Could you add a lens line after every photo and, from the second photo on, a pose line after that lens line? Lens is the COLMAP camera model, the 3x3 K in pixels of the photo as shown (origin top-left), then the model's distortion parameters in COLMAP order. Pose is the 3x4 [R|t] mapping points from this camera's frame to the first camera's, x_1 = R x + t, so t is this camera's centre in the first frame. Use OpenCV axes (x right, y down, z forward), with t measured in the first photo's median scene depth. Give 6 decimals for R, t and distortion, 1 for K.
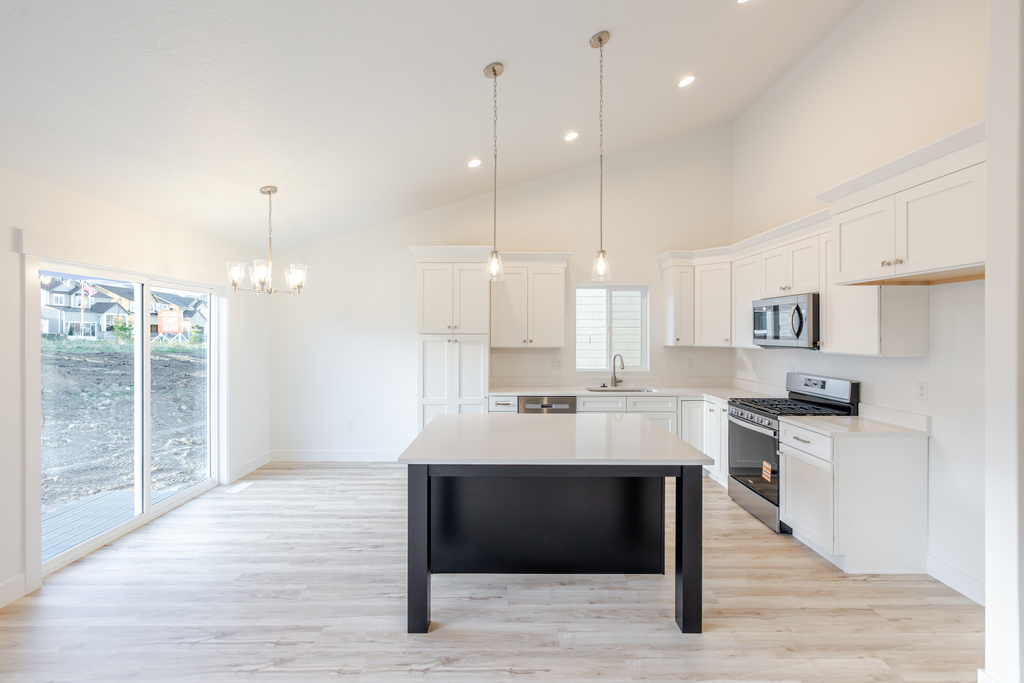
lens RADIAL K [[545.9, 0, 555.0], [0, 545.9, 342.6], [0, 0, 1]] dist [0.003690, 0.000681]
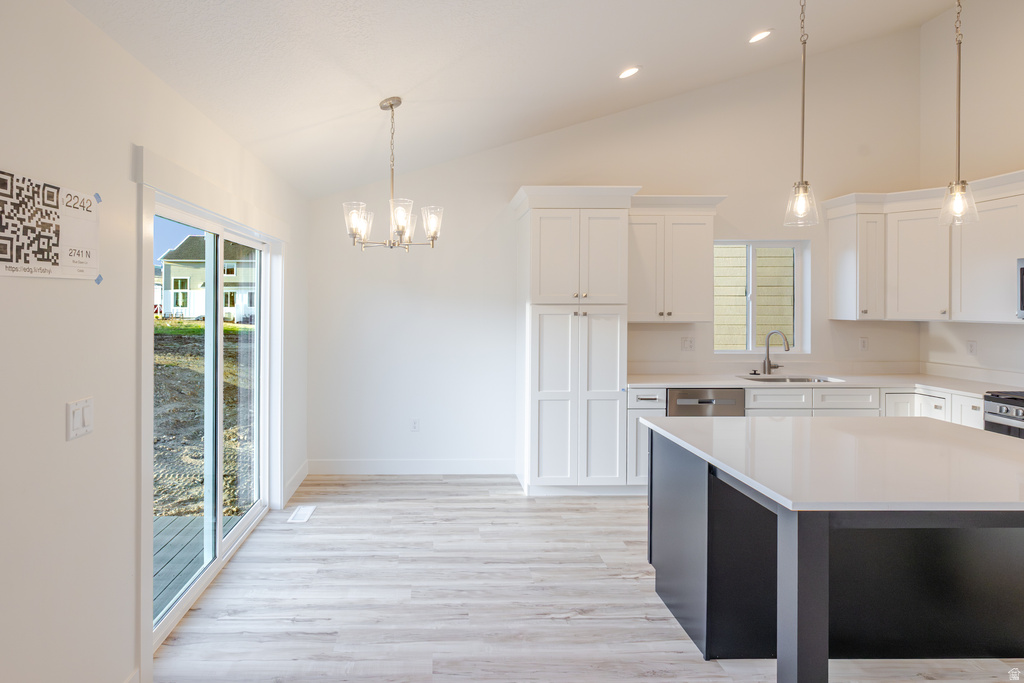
lens RADIAL K [[591.3, 0, 357.0], [0, 591.3, 310.3], [0, 0, 1]] dist [-0.005226, 0.000834]
pose [[0.999991, -0.001828, 0.003815, -0.493100], [0.001853, 0.999976, -0.006627, -0.003285], [-0.003803, 0.006634, 0.999971, 0.199737]]
